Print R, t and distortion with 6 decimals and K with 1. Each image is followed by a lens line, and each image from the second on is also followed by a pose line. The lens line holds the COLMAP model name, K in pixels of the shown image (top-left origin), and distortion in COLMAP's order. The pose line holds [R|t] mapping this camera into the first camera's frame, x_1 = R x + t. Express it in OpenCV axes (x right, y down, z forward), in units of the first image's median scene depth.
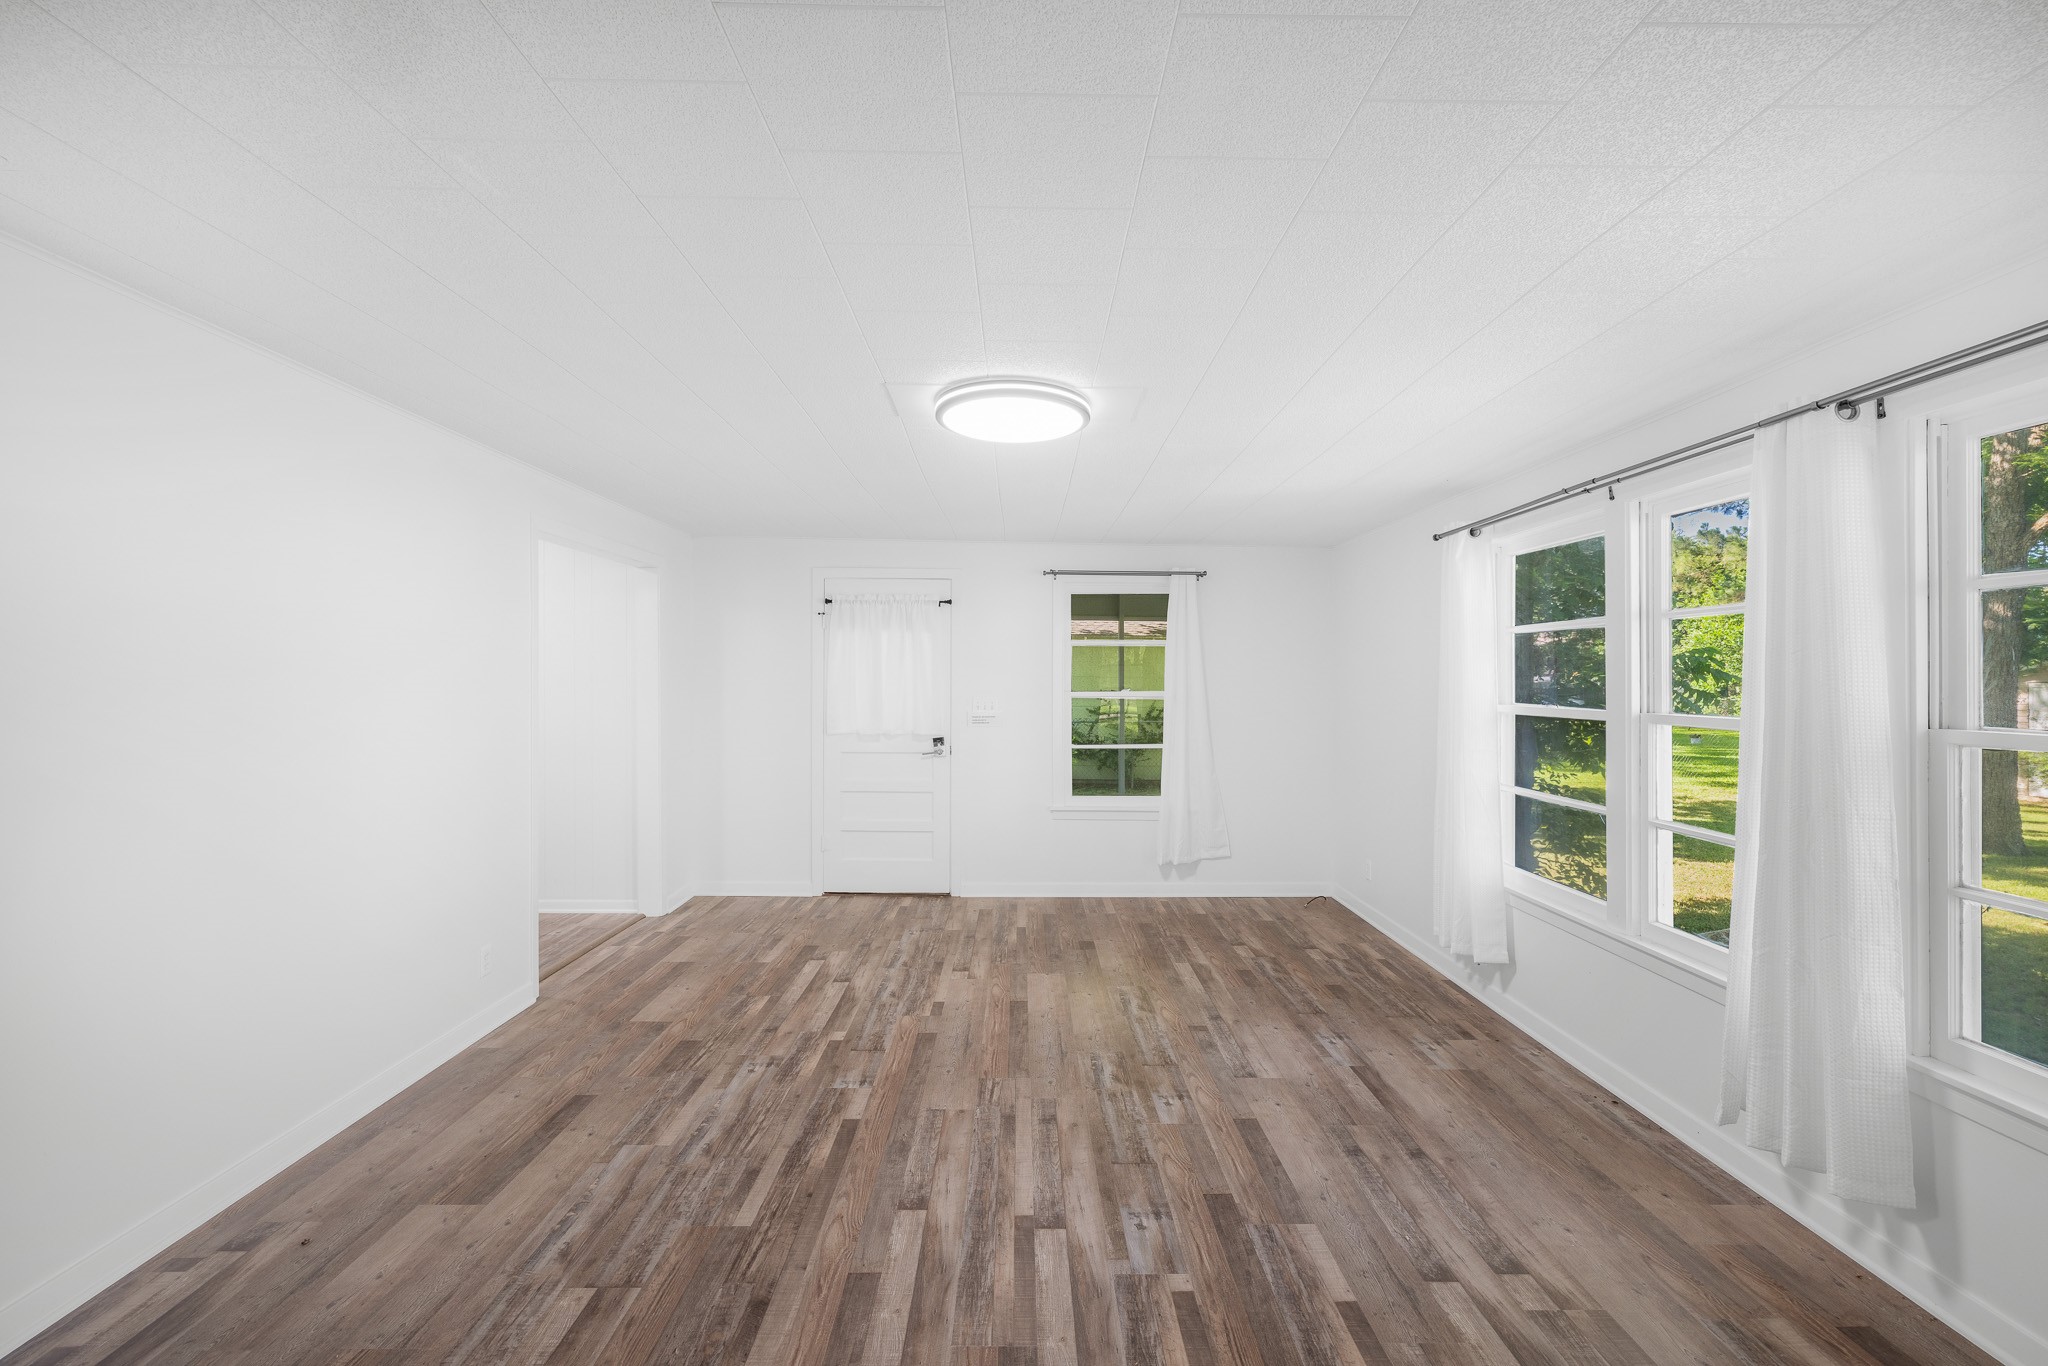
lens RADIAL K [[849.1, 0, 1007.3], [0, 849.1, 683.7], [0, 0, 1]] dist [-0.005236, 0.001140]
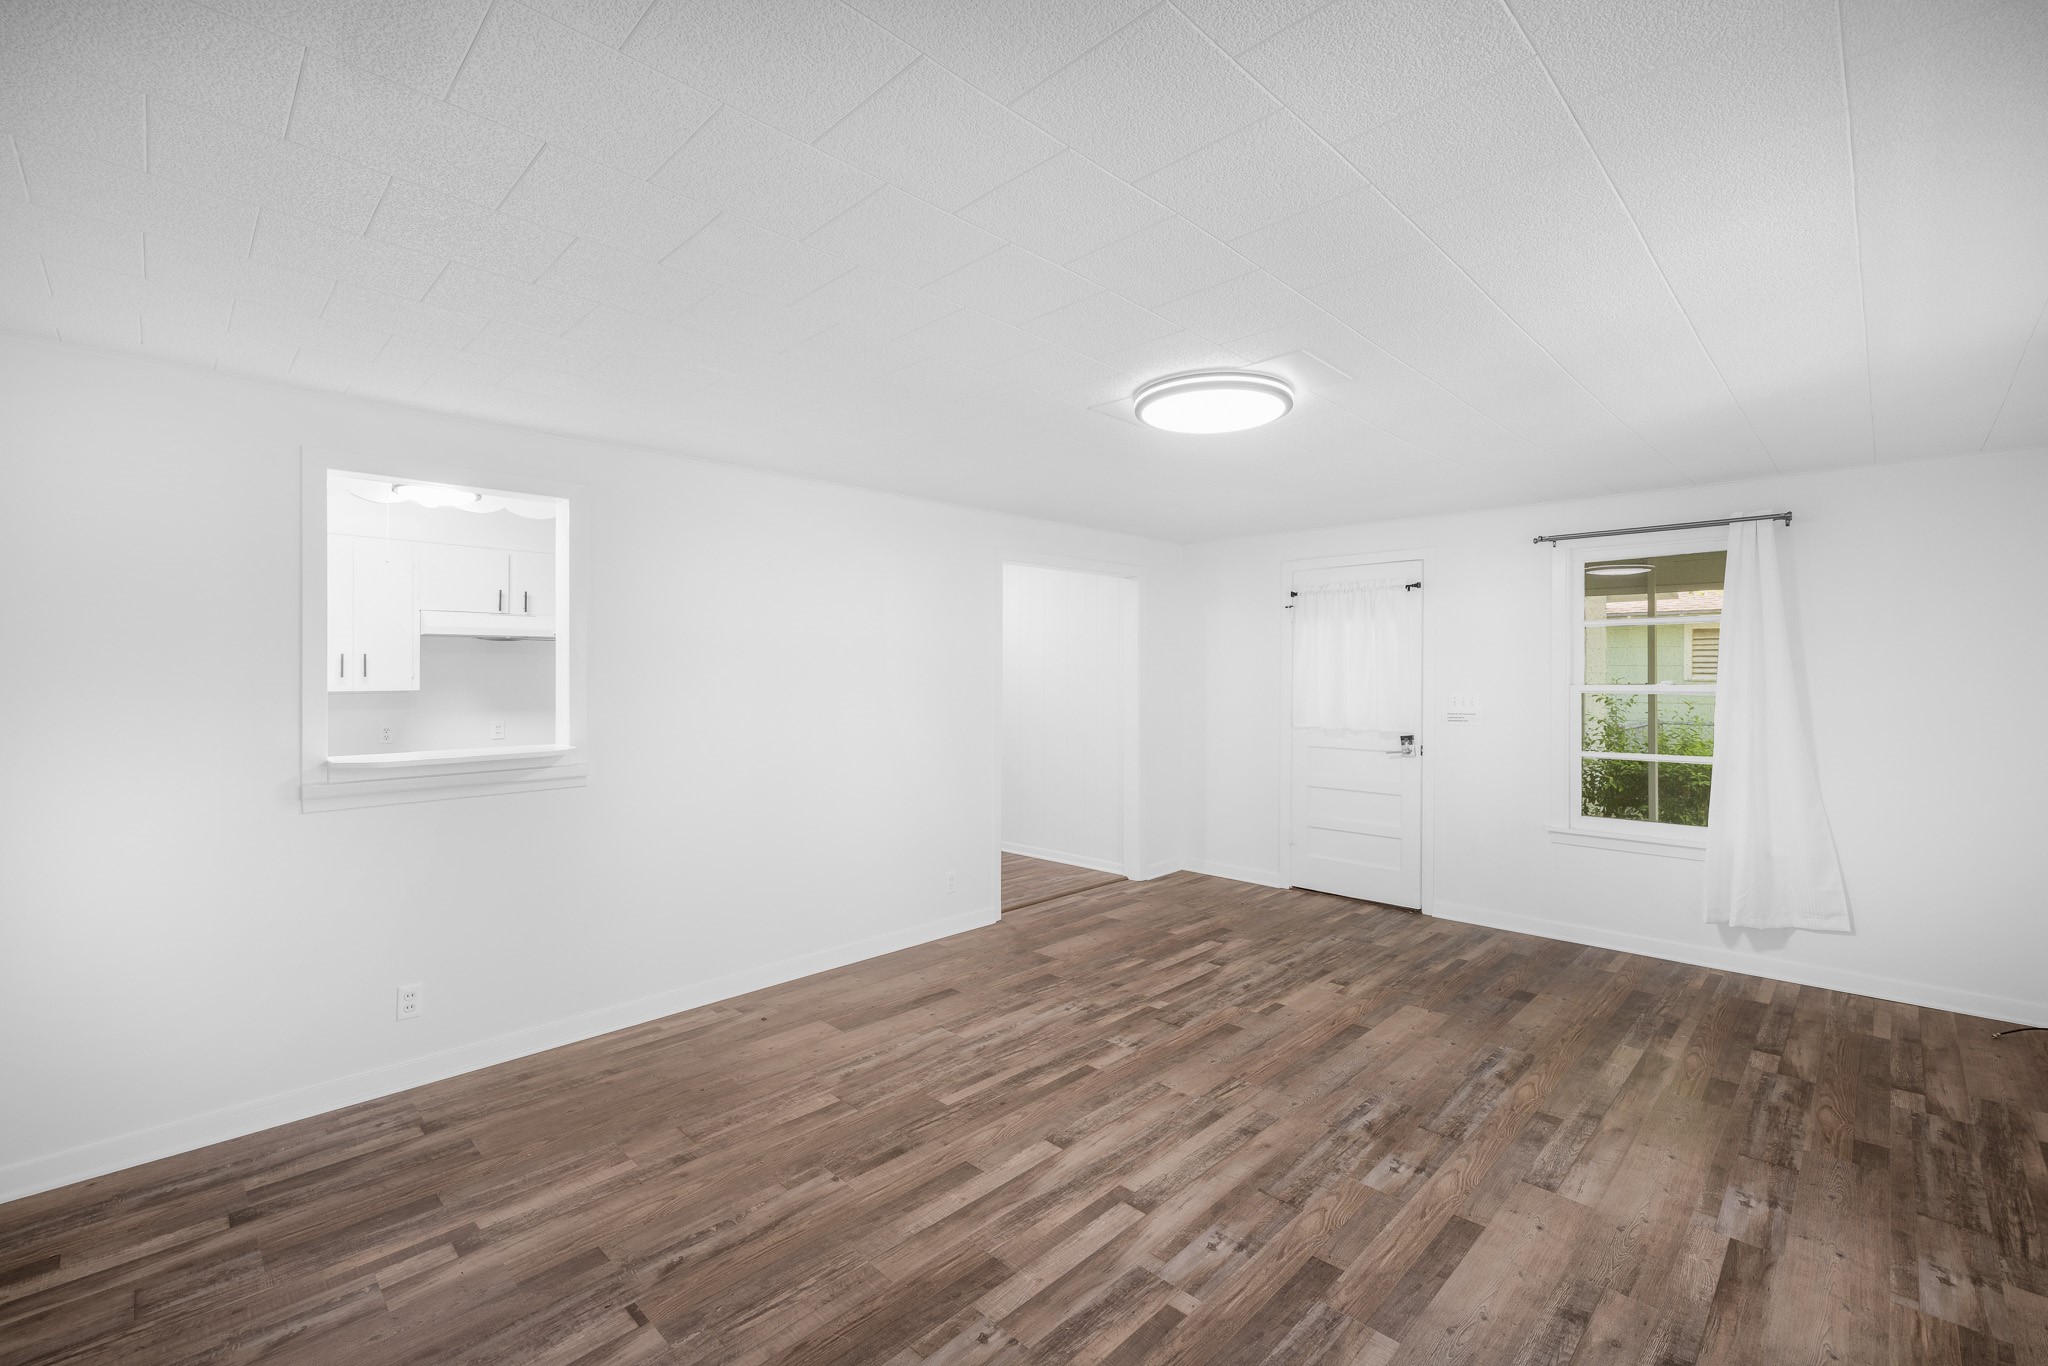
lens RADIAL K [[849.1, 0, 1020.4], [0, 849.1, 684.4], [0, 0, 1]] dist [-0.005236, 0.001140]
pose [[0.716080, 0.002430, -0.698014, 0.449459], [0.003176, 0.999972, 0.006739, 0.002480], [0.698011, -0.007042, 0.716053, 0.118467]]
